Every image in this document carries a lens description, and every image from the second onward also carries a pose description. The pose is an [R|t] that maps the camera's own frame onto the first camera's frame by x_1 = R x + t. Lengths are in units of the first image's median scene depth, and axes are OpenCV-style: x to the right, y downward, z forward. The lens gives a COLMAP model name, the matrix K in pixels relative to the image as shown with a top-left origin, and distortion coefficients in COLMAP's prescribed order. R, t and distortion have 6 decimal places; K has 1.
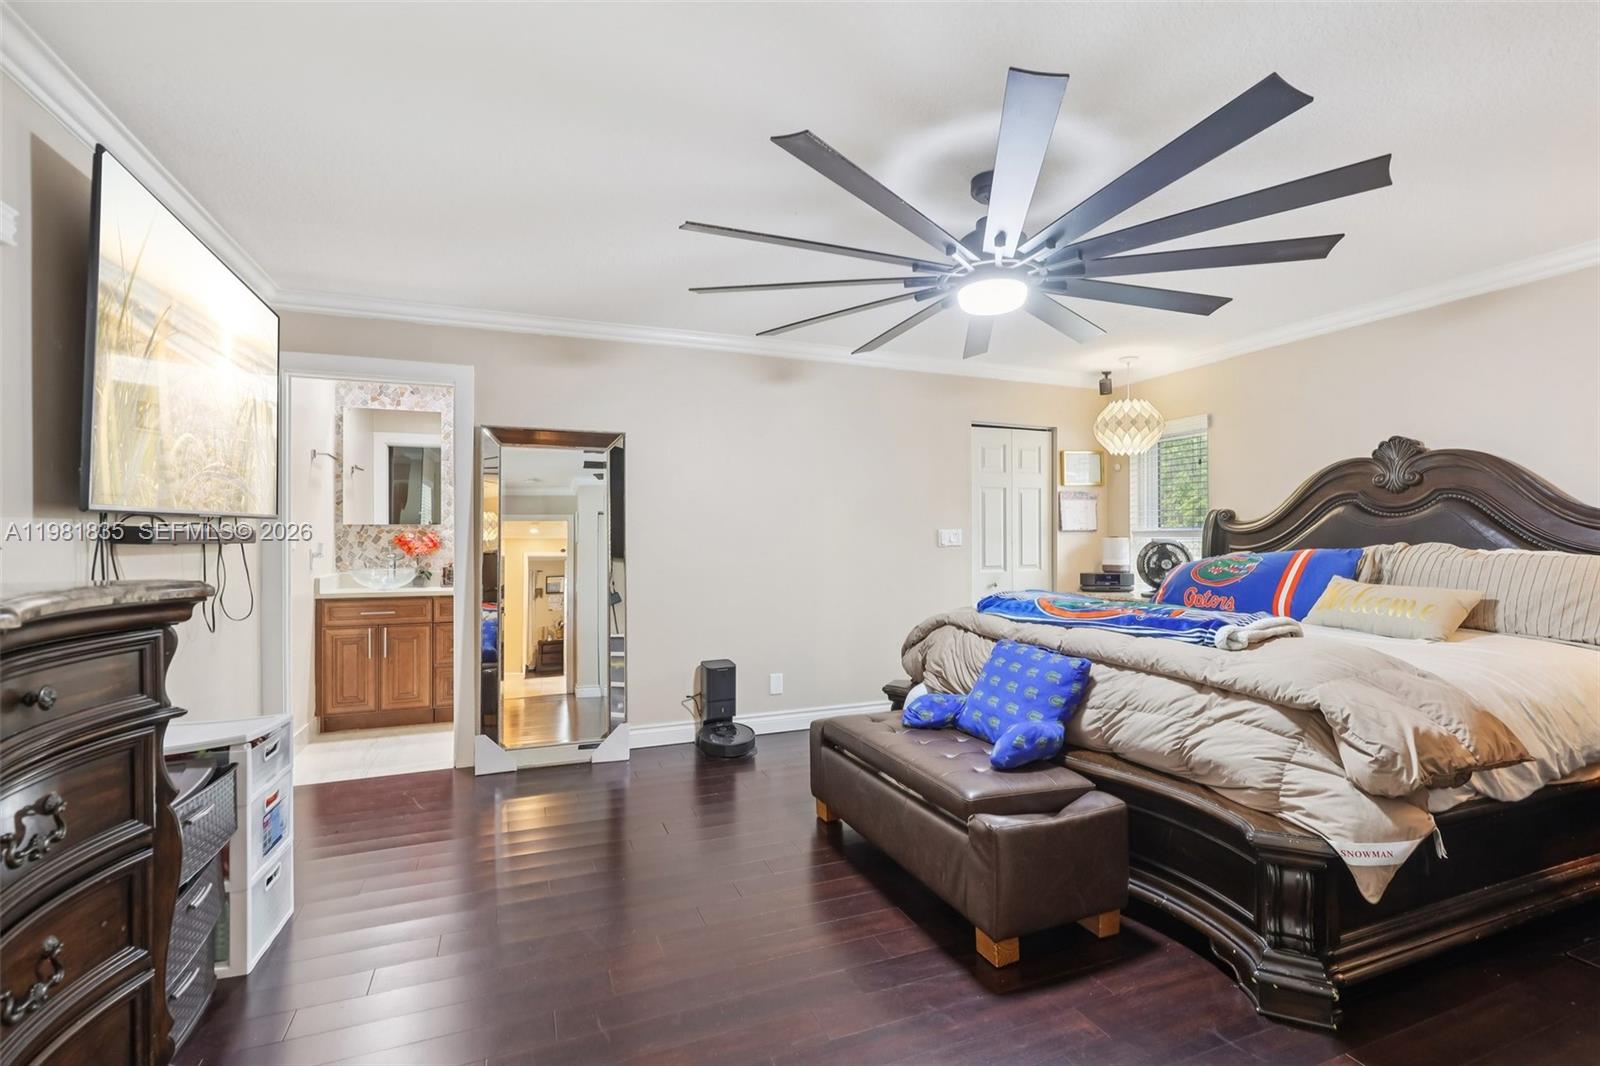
lens RADIAL K [[722.7, 0, 798.7], [0, 722.7, 542.3], [0, 0, 1]] dist [0.002870, 0.000399]
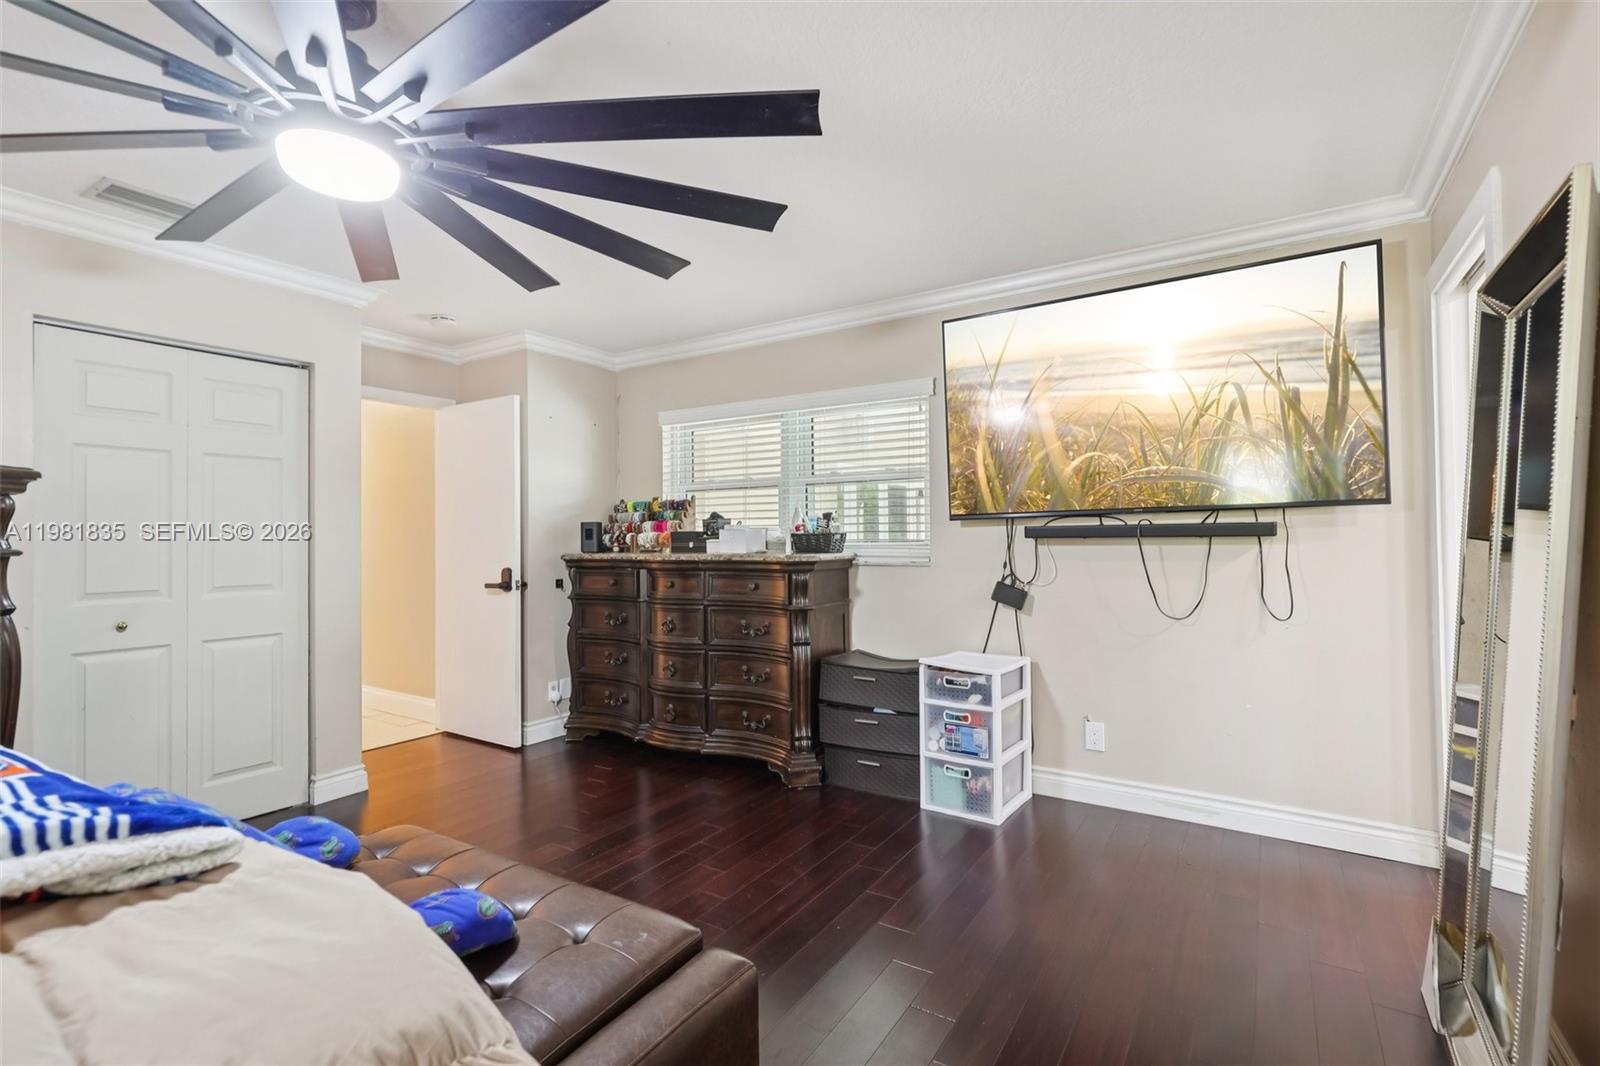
lens RADIAL K [[722.7, 0, 799.8], [0, 722.7, 530.8], [0, 0, 1]] dist [0.002870, 0.000399]
pose [[0.810827, -0.006166, 0.585253, 0.229653], [-0.001430, 0.999921, 0.012516, -0.027076], [-0.585284, -0.010985, 0.810754, 0.247535]]
